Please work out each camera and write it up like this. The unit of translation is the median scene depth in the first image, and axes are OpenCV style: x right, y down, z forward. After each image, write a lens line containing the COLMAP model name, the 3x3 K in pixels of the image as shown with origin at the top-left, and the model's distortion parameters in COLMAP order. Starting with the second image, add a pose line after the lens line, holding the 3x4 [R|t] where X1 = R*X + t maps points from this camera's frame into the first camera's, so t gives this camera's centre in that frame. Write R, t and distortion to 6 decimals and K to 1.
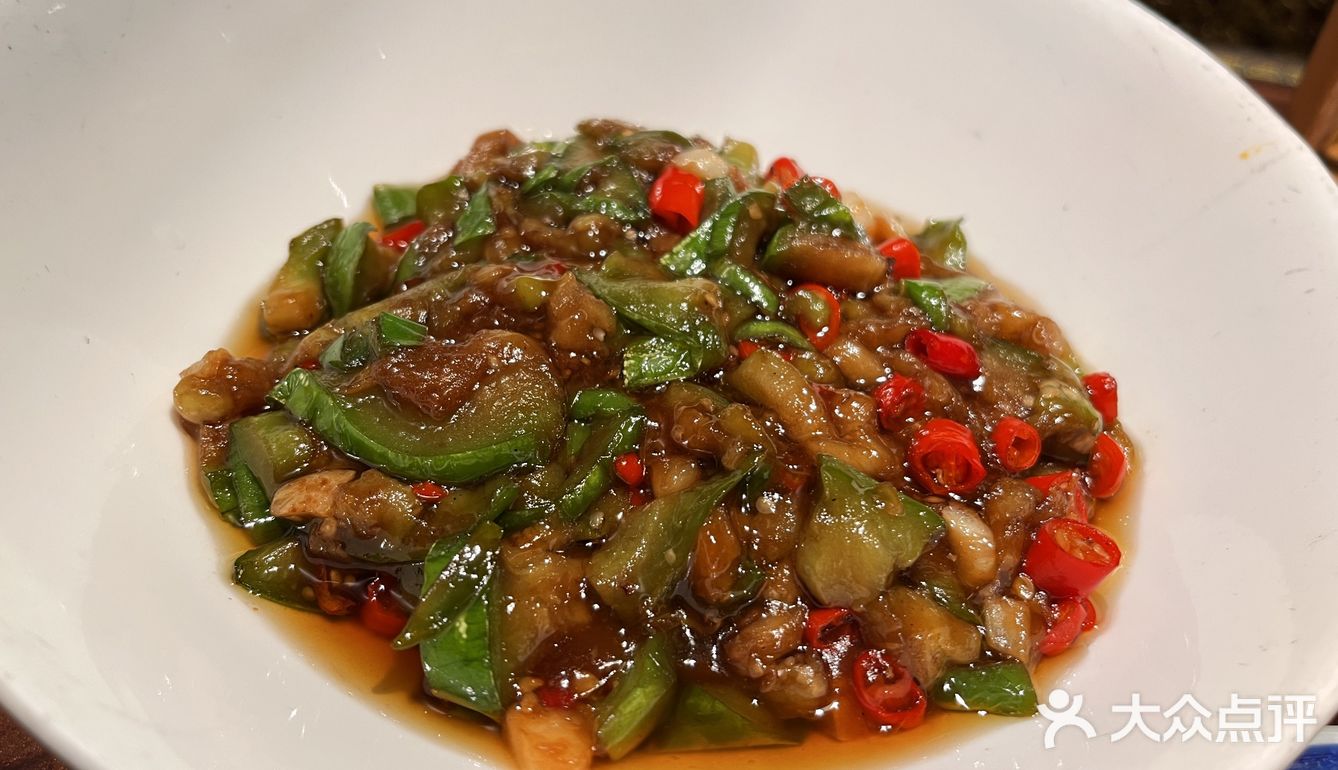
lens RADIAL K [[1031.6, 0, 669.0], [0, 1031.6, 385.0], [0, 0, 1]] dist [0.001168, -0.005557]
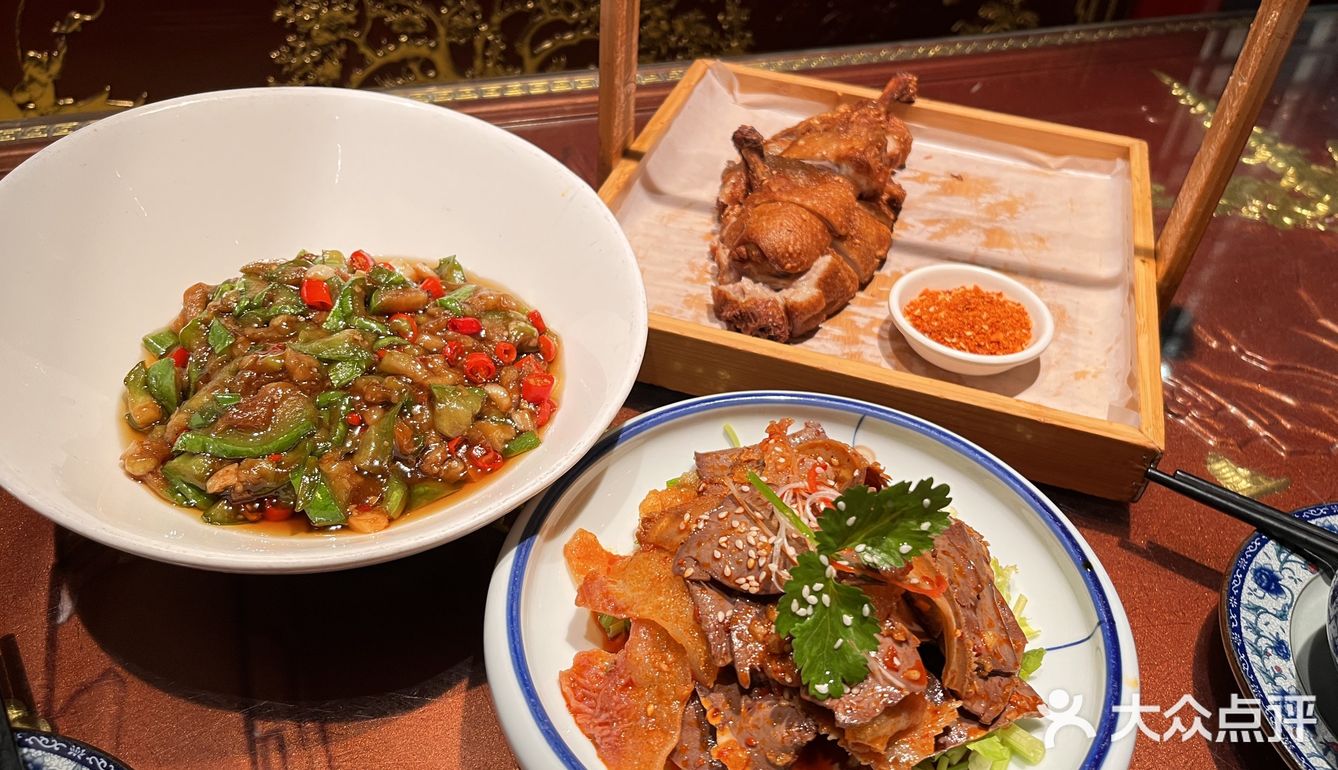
lens RADIAL K [[1008.0, 0, 669.0], [0, 1008.0, 385.0], [0, 0, 1]] dist [-0.000640, -0.001346]
pose [[0.863691, -0.350931, 0.361782, -0.200811], [0.333894, 0.936067, 0.110878, -0.004668], [-0.377562, 0.025033, 0.925646, -1.256136]]
